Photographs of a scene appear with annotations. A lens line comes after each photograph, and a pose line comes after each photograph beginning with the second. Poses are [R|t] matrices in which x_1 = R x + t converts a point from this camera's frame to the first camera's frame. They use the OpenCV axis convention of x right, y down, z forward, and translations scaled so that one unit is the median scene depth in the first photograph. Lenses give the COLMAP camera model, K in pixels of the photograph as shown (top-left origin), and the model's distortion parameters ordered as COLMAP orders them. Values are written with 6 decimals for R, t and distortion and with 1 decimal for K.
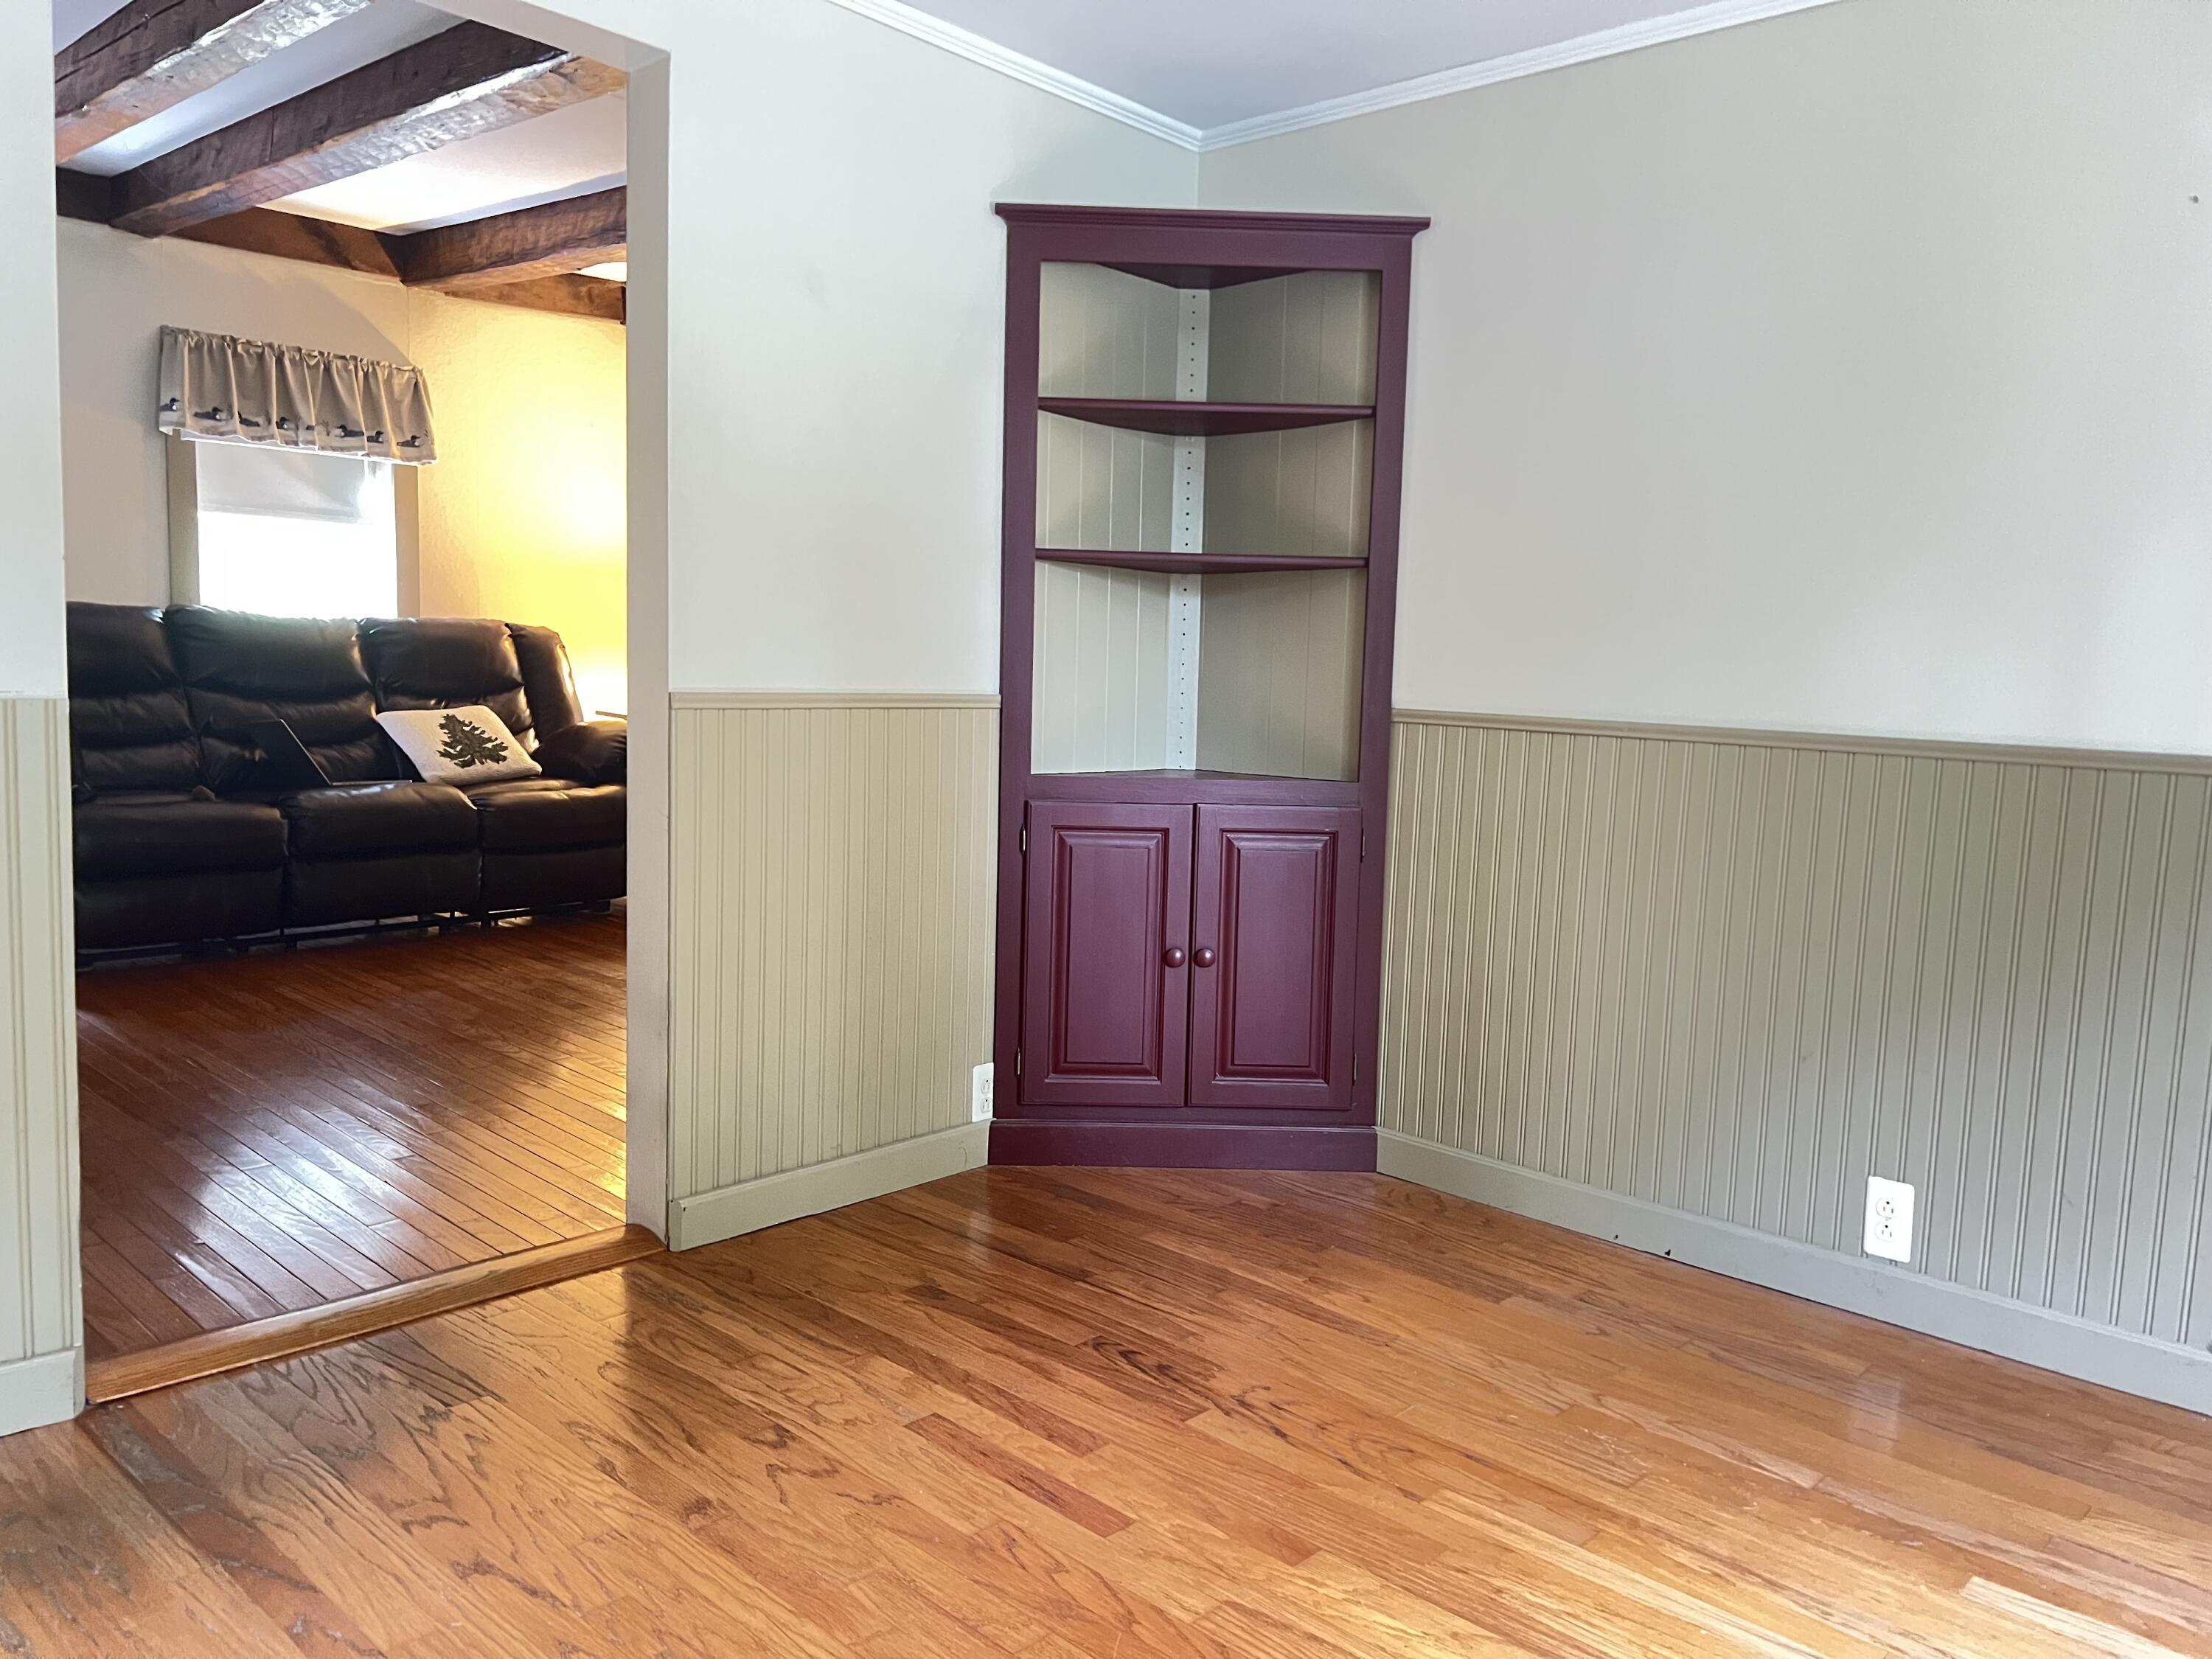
lens RADIAL K [[1631.6, 0, 1106.0], [0, 1631.6, 829.5], [0, 0, 1]] dist [0.009024, 0.001964]
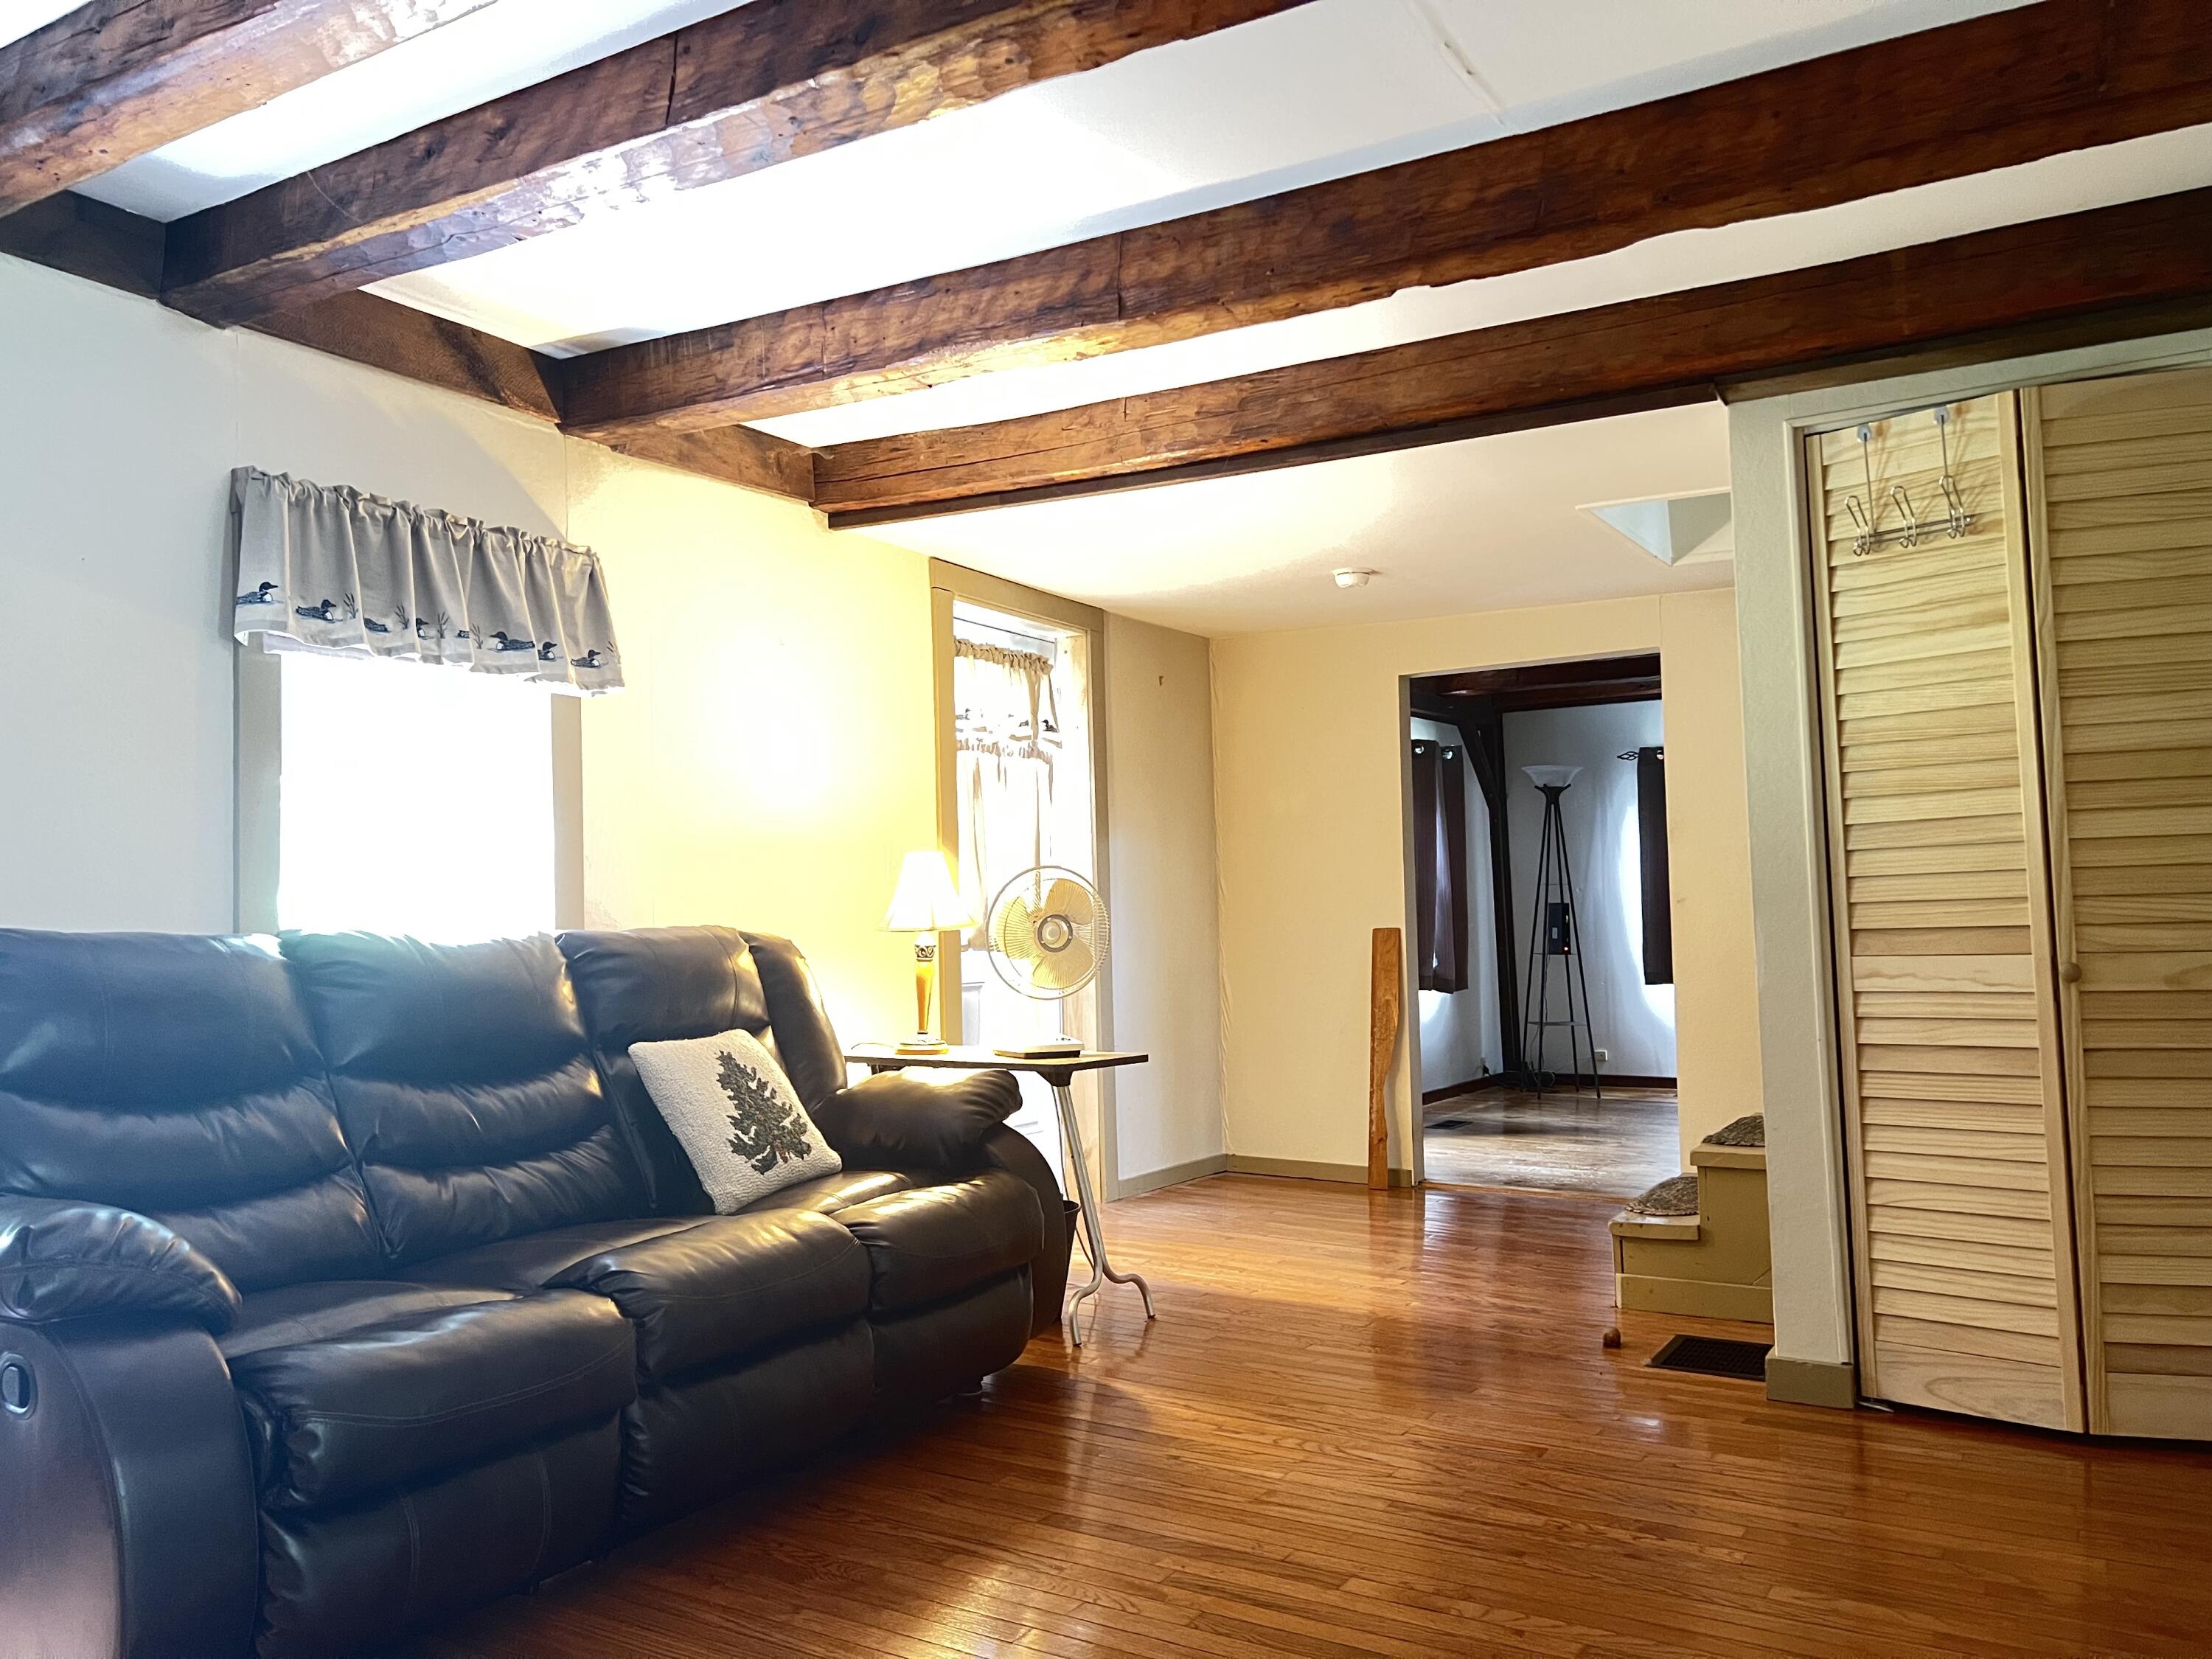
lens RADIAL K [[1670.1, 0, 1106.0], [0, 1670.1, 829.5], [0, 0, 1]] dist [0.049171, 0.002599]
pose [[0.981269, -0.044144, 0.187518, -0.373211], [0.075105, 0.984032, -0.161367, -0.051721], [-0.177400, 0.172428, 0.968916, 0.353066]]
